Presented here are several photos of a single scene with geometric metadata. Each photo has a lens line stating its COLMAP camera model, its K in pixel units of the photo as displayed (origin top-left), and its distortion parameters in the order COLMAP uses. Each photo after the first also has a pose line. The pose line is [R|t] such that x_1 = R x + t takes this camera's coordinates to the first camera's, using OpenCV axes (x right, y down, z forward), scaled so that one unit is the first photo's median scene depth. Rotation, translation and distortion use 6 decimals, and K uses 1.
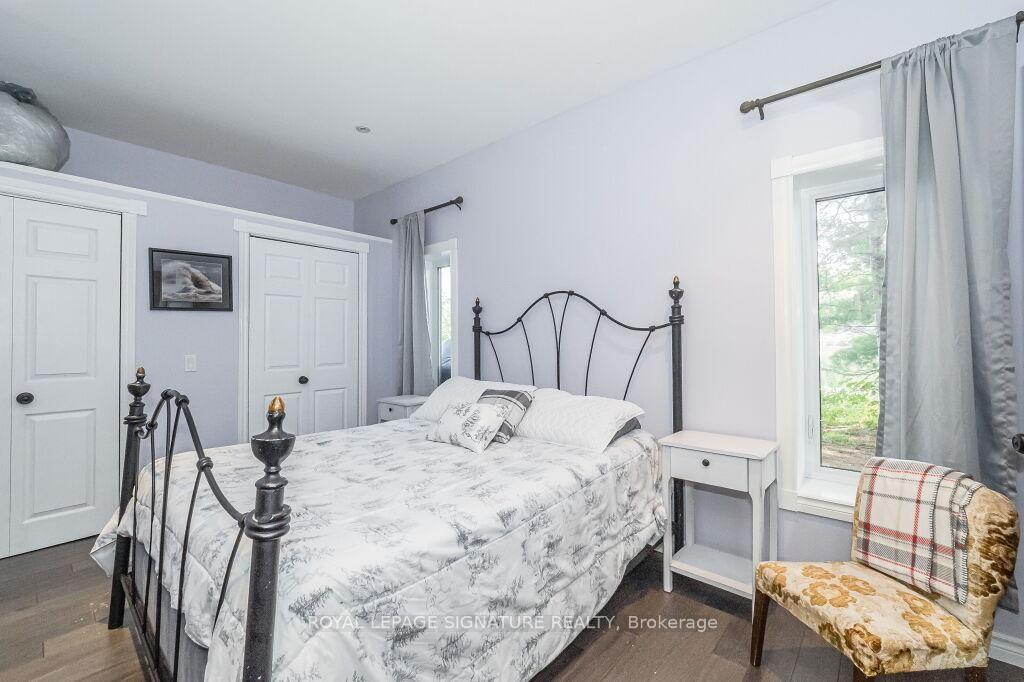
lens RADIAL K [[441.1, 0, 518.2], [0, 441.1, 339.2], [0, 0, 1]] dist [-0.016610, 0.004500]
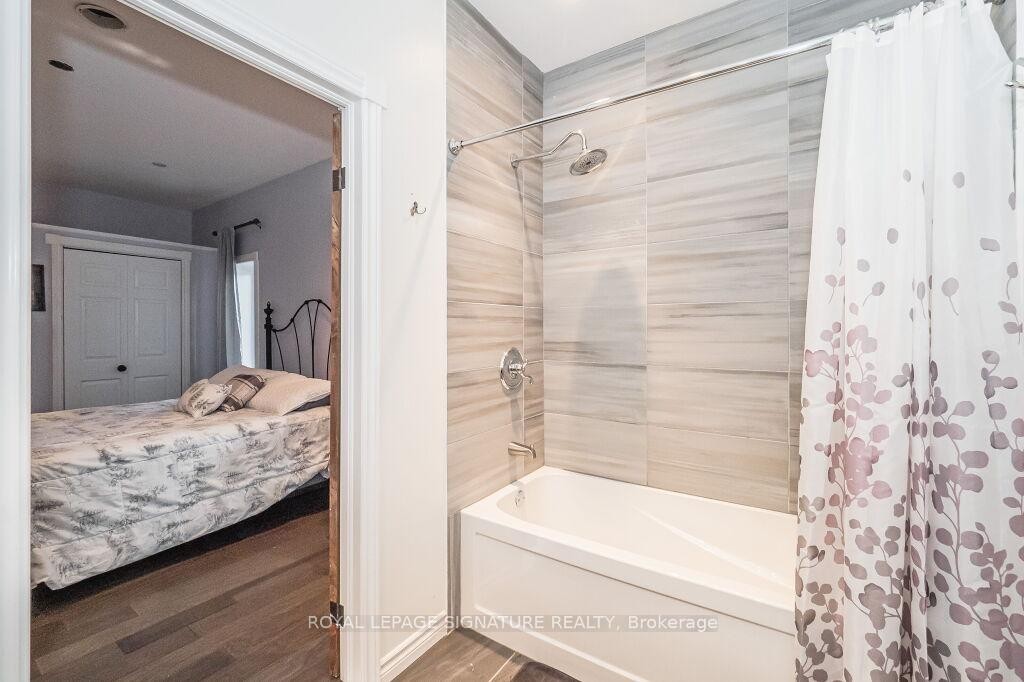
lens RADIAL K [[441.1, 0, 517.9], [0, 441.1, 333.9], [0, 0, 1]] dist [-0.016610, 0.004500]
pose [[0.992300, -0.001244, 0.123852, 0.739541], [-0.000362, 0.999916, 0.012946, -0.031835], [-0.123858, -0.012891, 0.992216, -0.516309]]
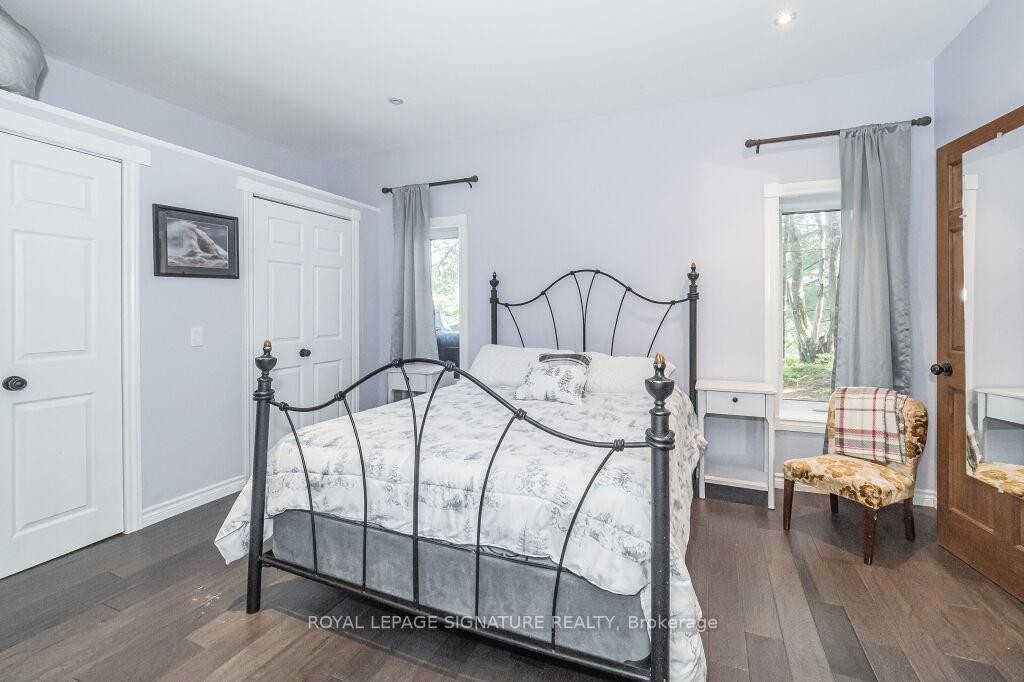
lens RADIAL K [[441.1, 0, 533.0], [0, 441.1, 315.9], [0, 0, 1]] dist [-0.016610, 0.004500]
pose [[0.943427, -0.002647, 0.331570, -0.594604], [-0.002842, 0.999867, 0.016067, -0.005336], [-0.331568, -0.016100, 0.943294, -0.090544]]
